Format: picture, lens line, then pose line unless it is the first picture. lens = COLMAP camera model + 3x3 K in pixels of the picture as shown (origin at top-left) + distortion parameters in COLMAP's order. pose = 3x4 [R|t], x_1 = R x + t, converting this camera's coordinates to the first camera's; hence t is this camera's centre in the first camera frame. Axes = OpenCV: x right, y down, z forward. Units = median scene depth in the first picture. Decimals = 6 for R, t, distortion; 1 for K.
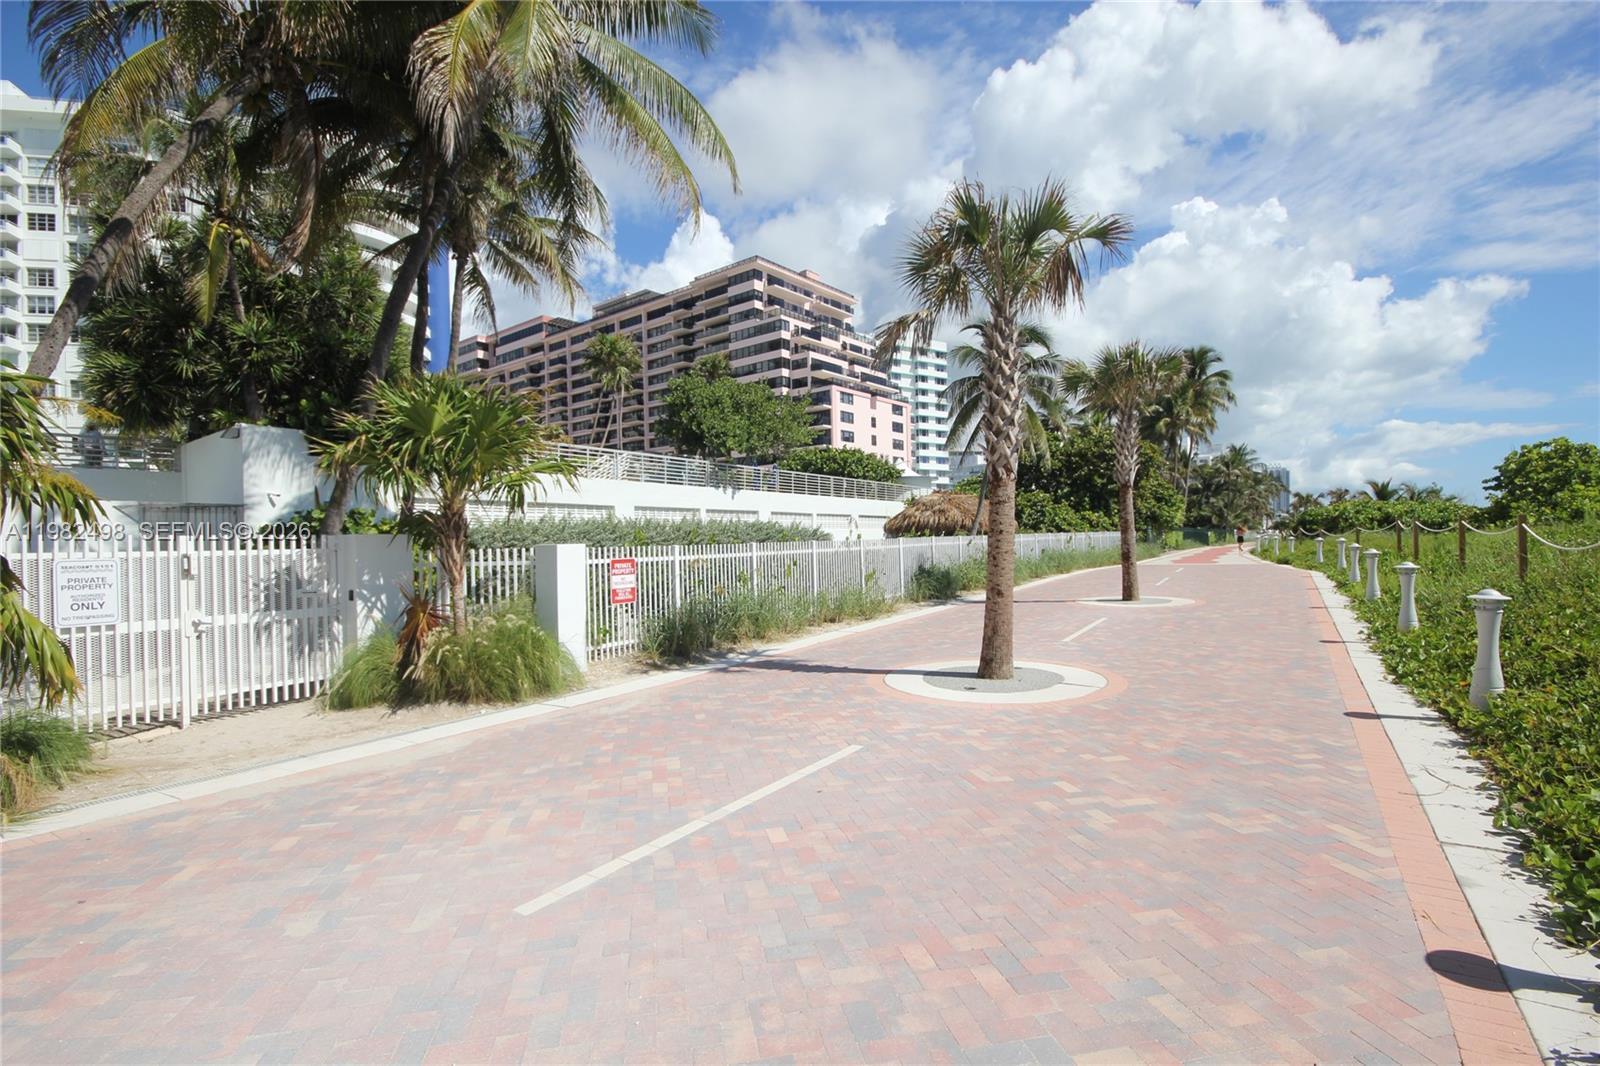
lens RADIAL K [[742.3, 0, 797.4], [0, 742.3, 534.3], [0, 0, 1]] dist [-0.001093, 0.000127]
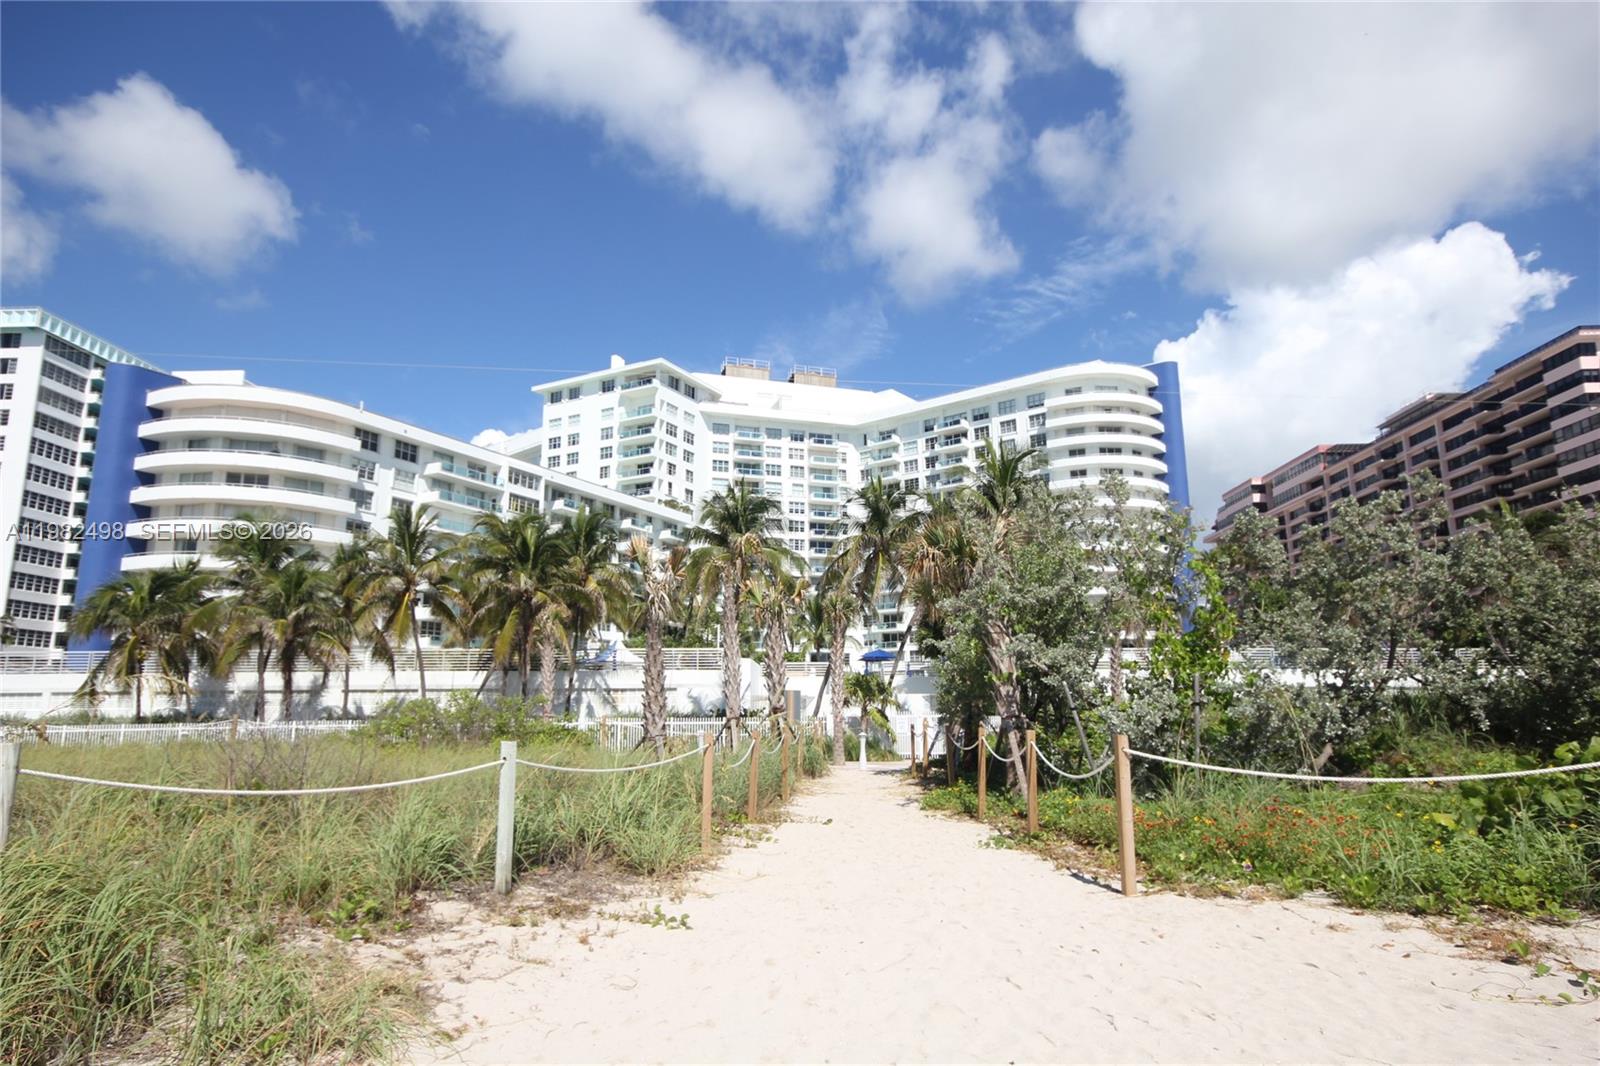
lens RADIAL K [[907.8, 0, 797.0], [0, 907.8, 535.8], [0, 0, 1]] dist [0.003602, 0.000898]
pose [[0.598205, -0.135399, -0.789822, 0.156408], [-0.006833, 0.984724, -0.173986, -0.000999], [0.801314, 0.109476, 0.588141, -0.138952]]
